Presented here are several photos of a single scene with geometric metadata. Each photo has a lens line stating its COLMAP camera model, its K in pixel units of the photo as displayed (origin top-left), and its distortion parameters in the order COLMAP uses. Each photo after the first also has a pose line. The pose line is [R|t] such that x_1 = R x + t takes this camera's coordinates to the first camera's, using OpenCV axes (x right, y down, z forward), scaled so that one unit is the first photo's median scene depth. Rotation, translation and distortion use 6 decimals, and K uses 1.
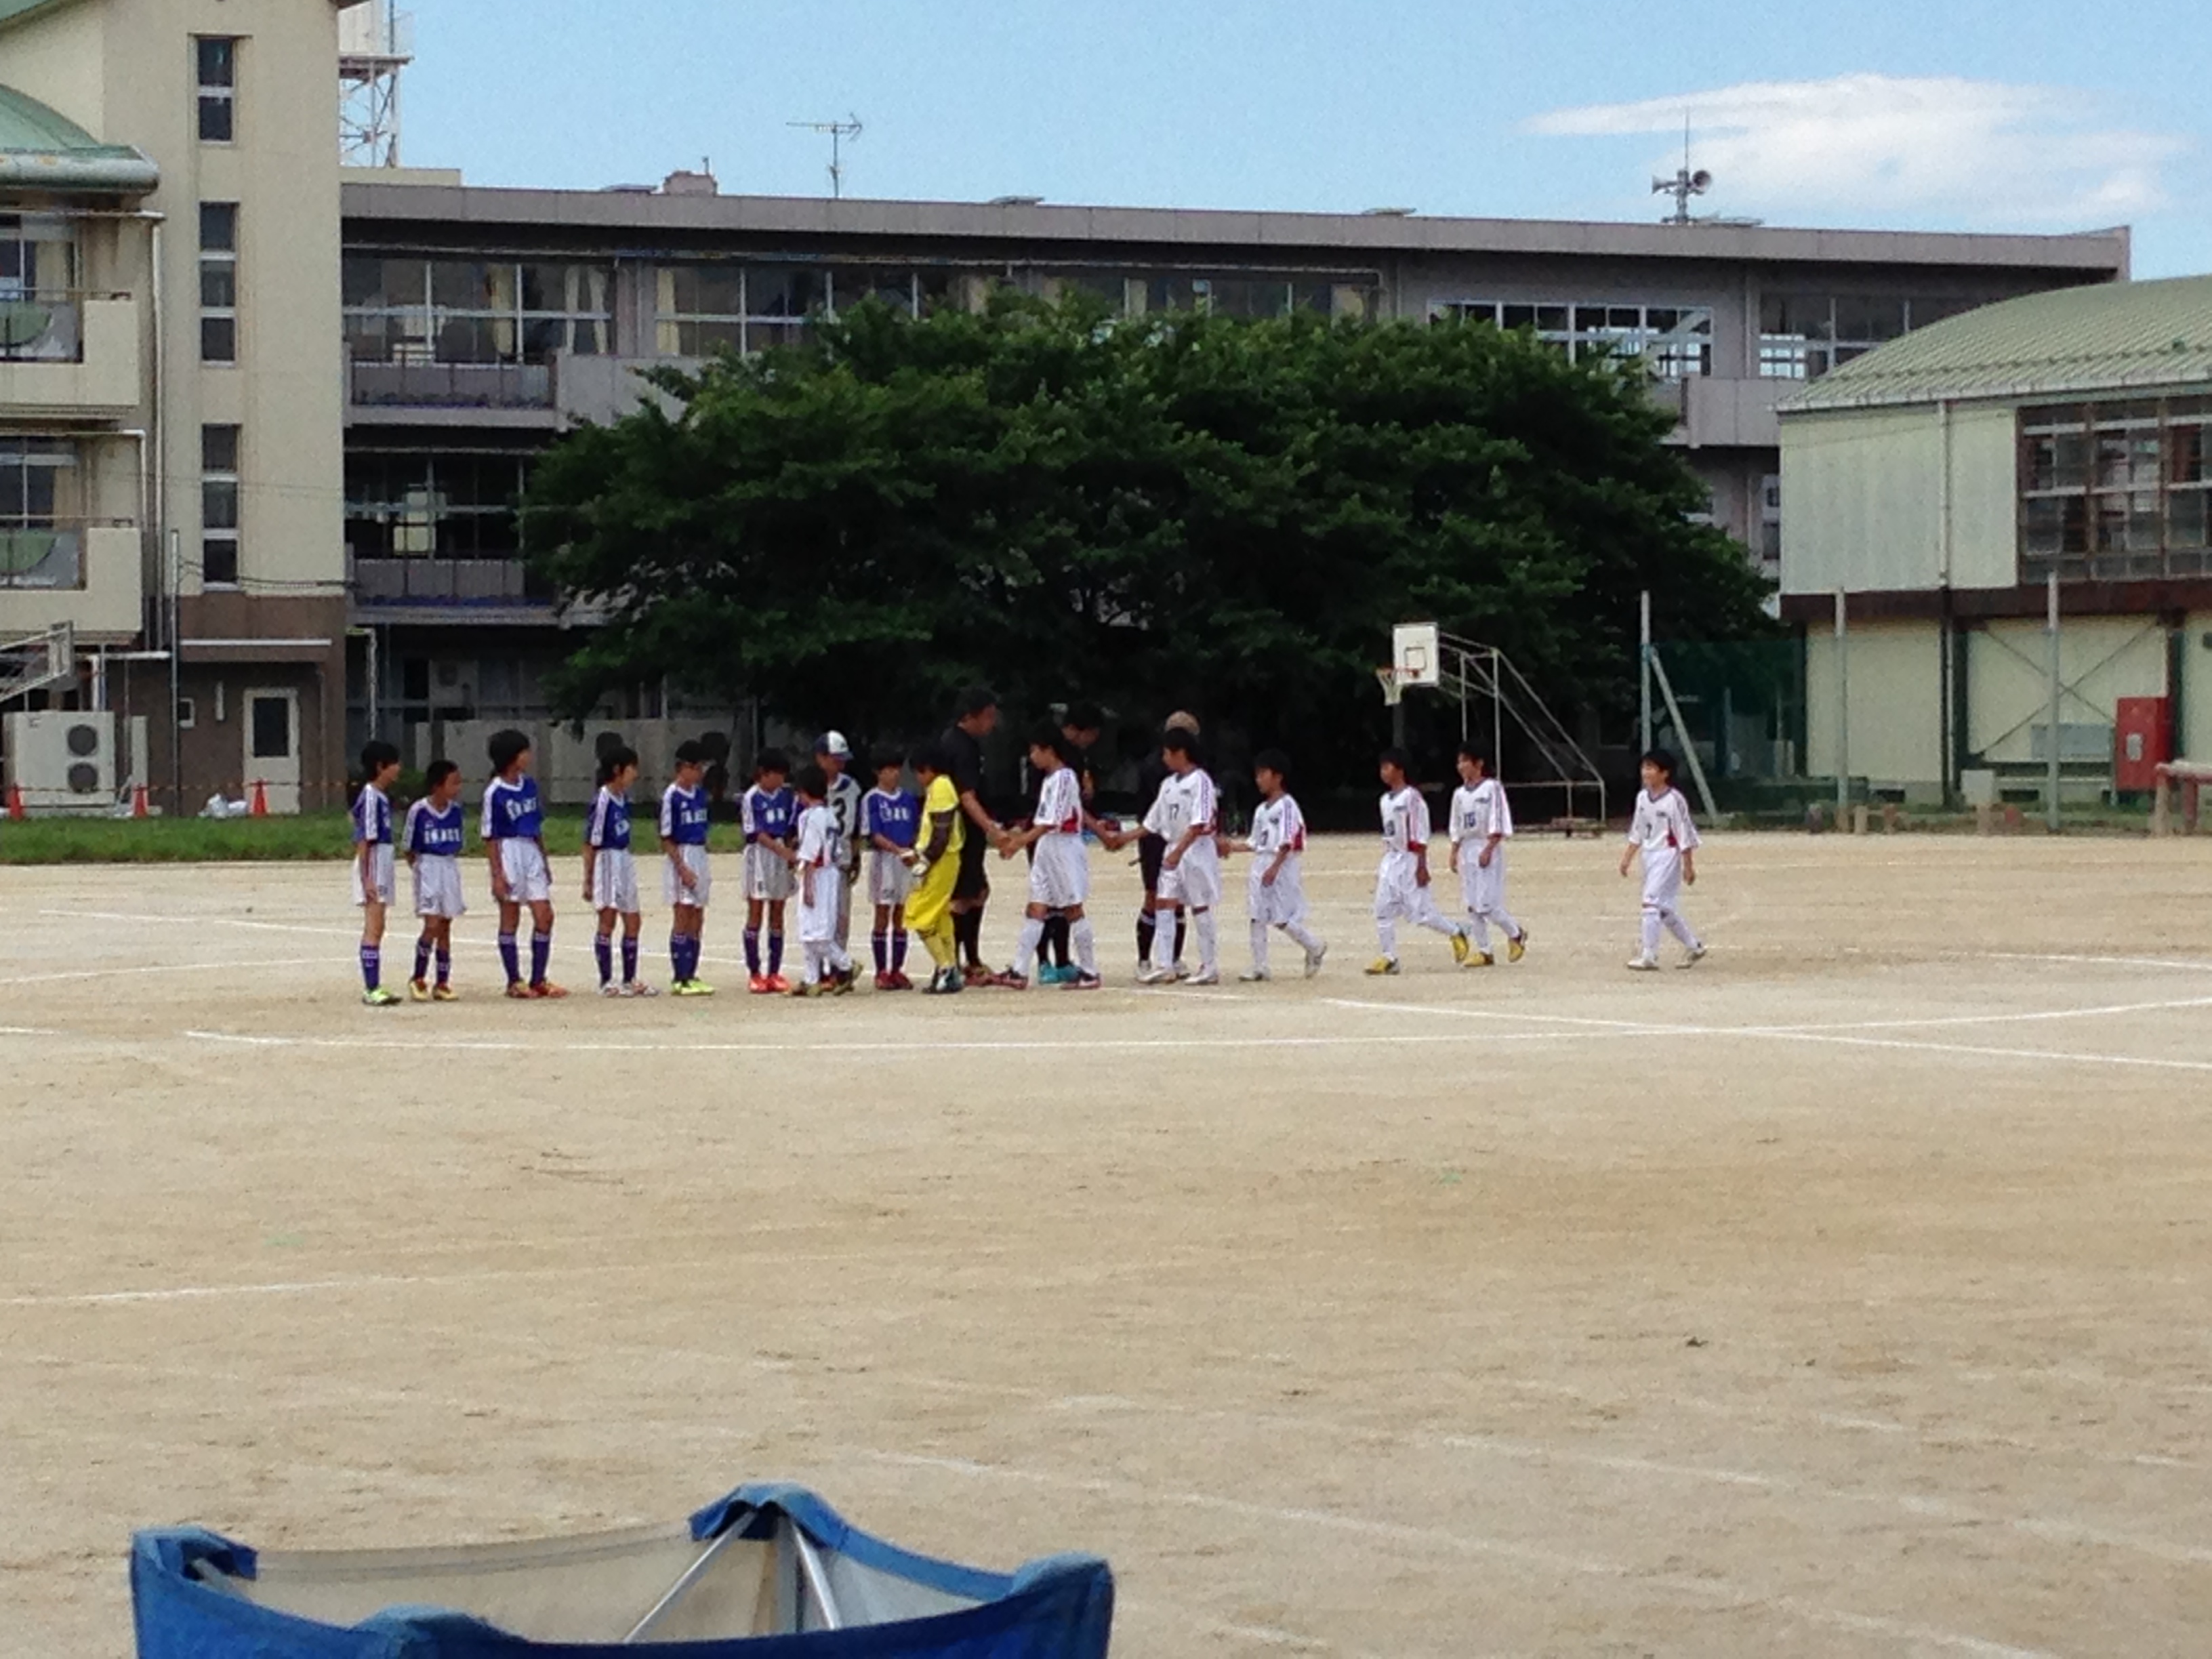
lens RADIAL K [[6419.1, 0, 1097.6], [0, 6419.1, 818.6], [0, 0, 1]] dist [-0.111175, 0.000000]
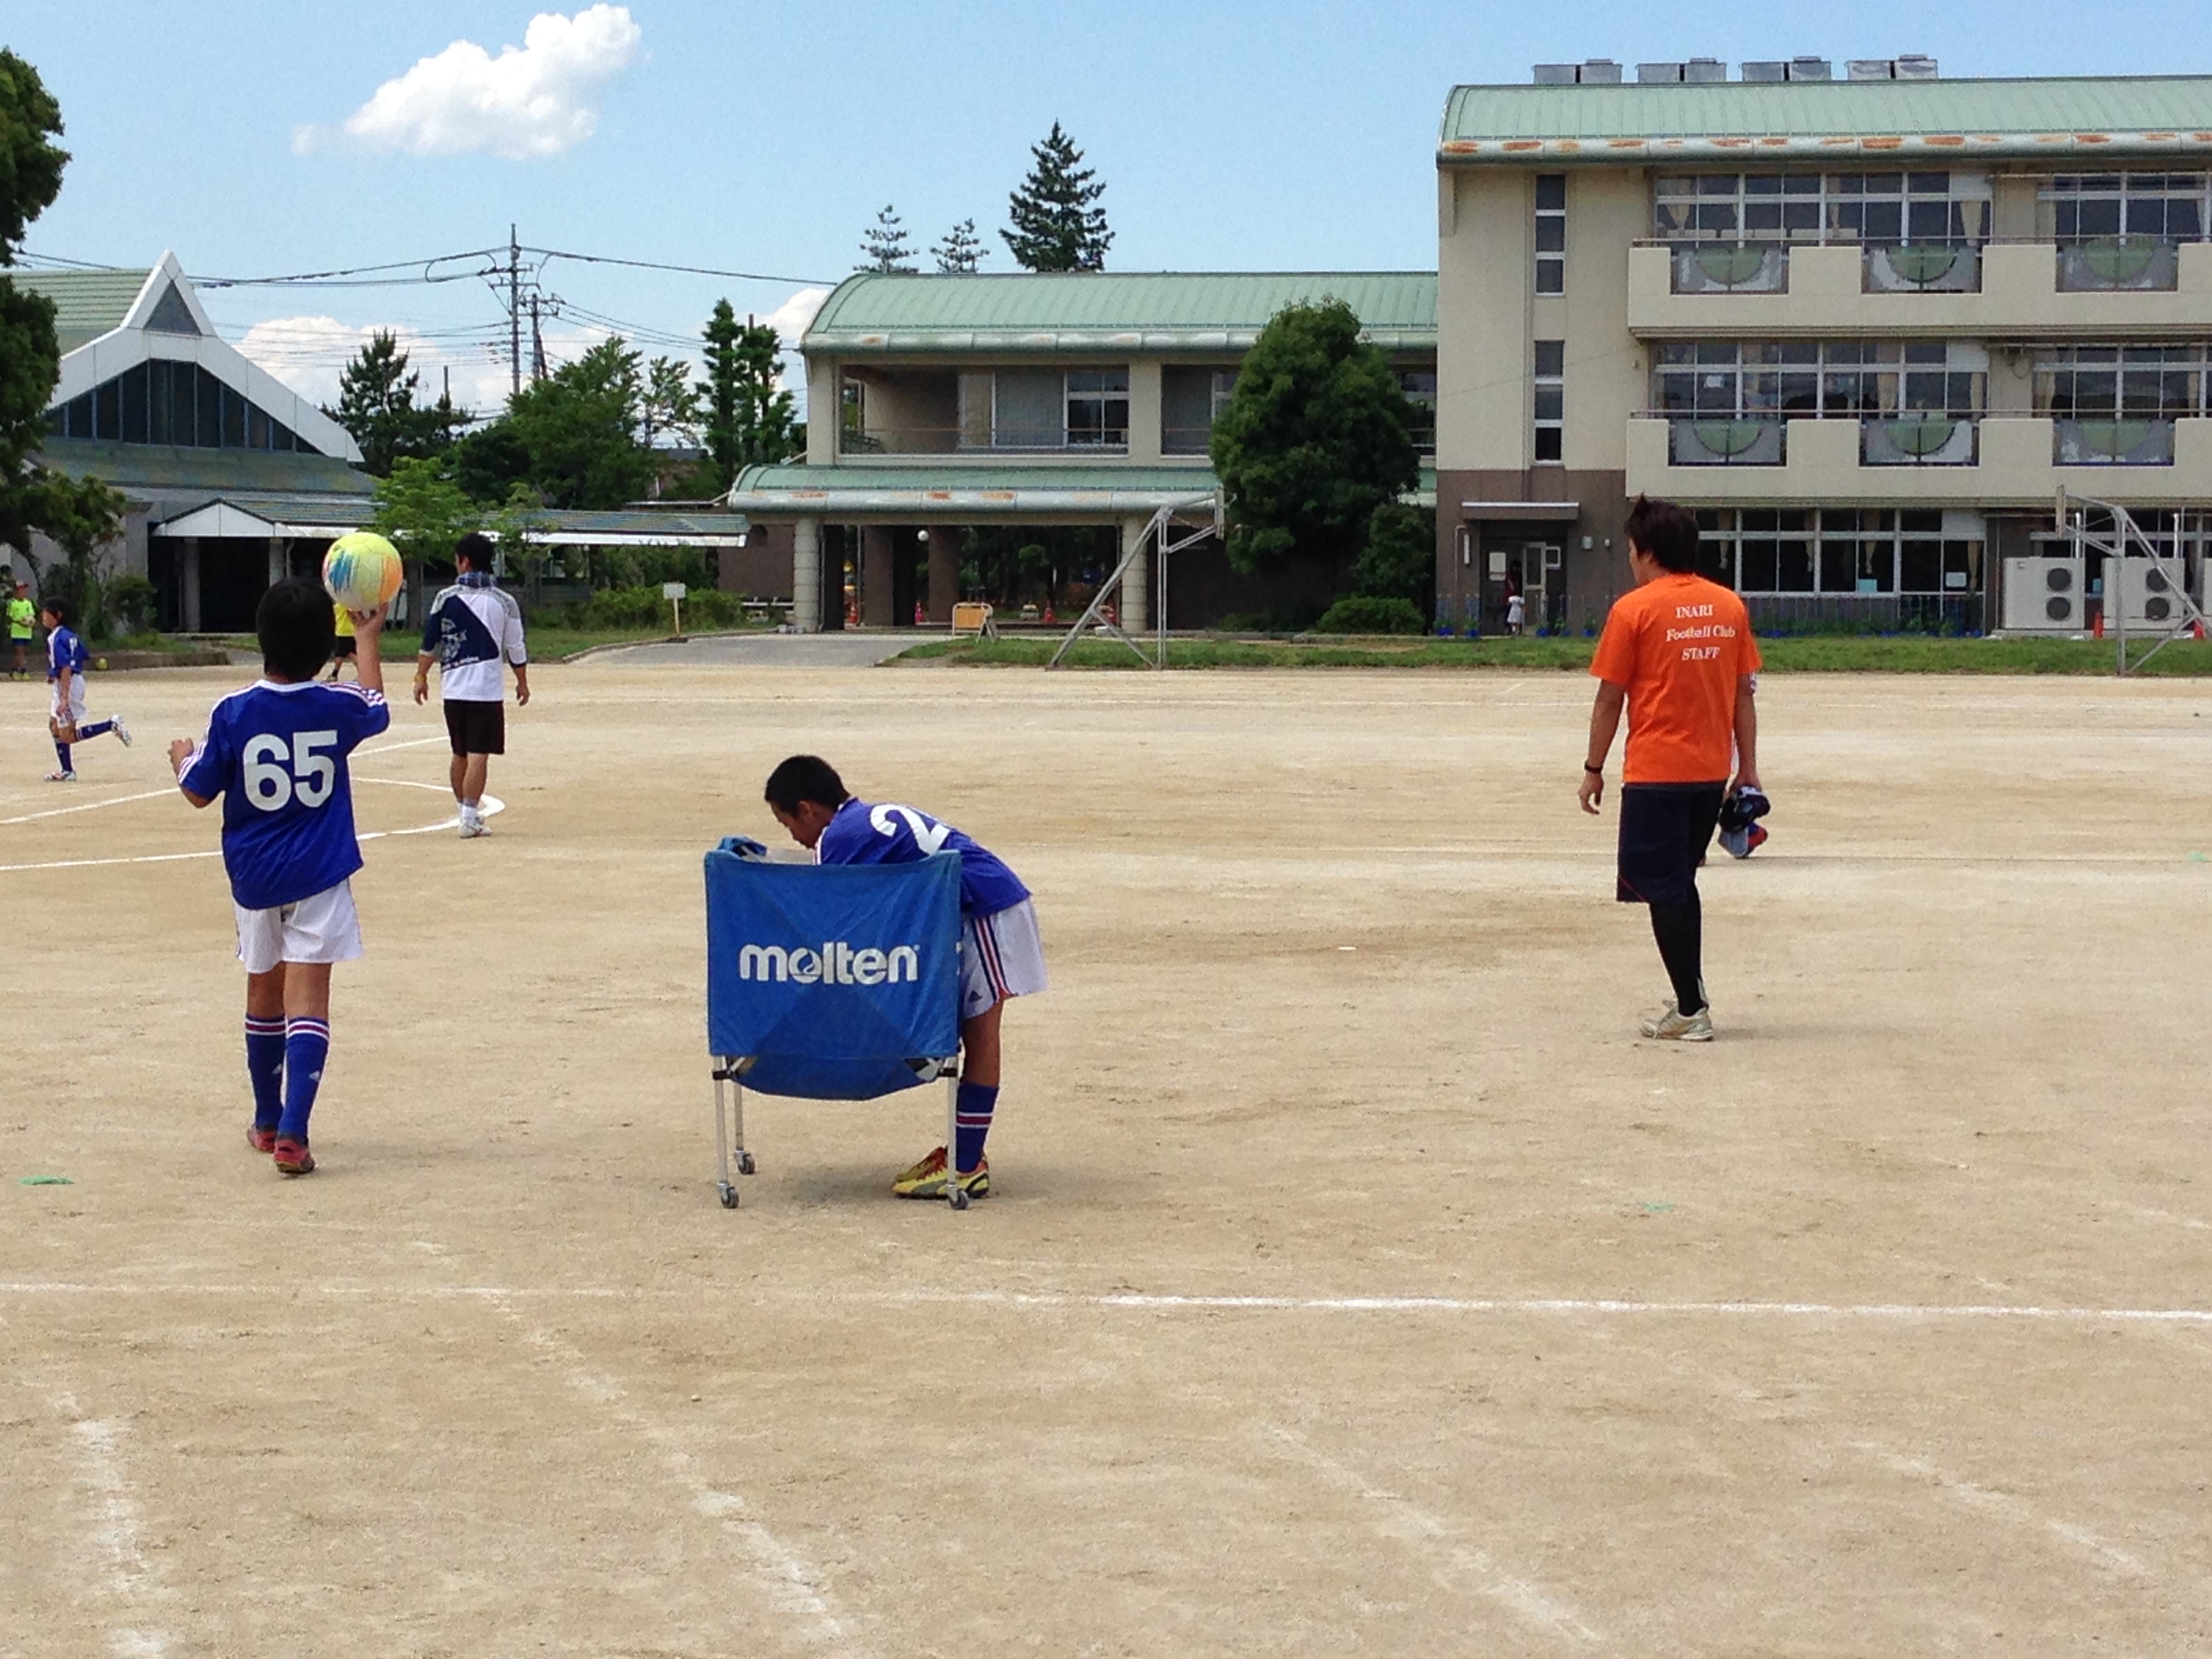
lens RADIAL K [[4651.7, 0, 1122.8], [0, 4651.7, 846.1], [0, 0, 1]] dist [0.052194, 0.000000]
pose [[0.852211, 0.042000, -0.521509, 0.191998], [-0.018346, 0.998559, 0.050440, -0.002447], [0.522876, -0.033418, 0.851753, 0.081342]]
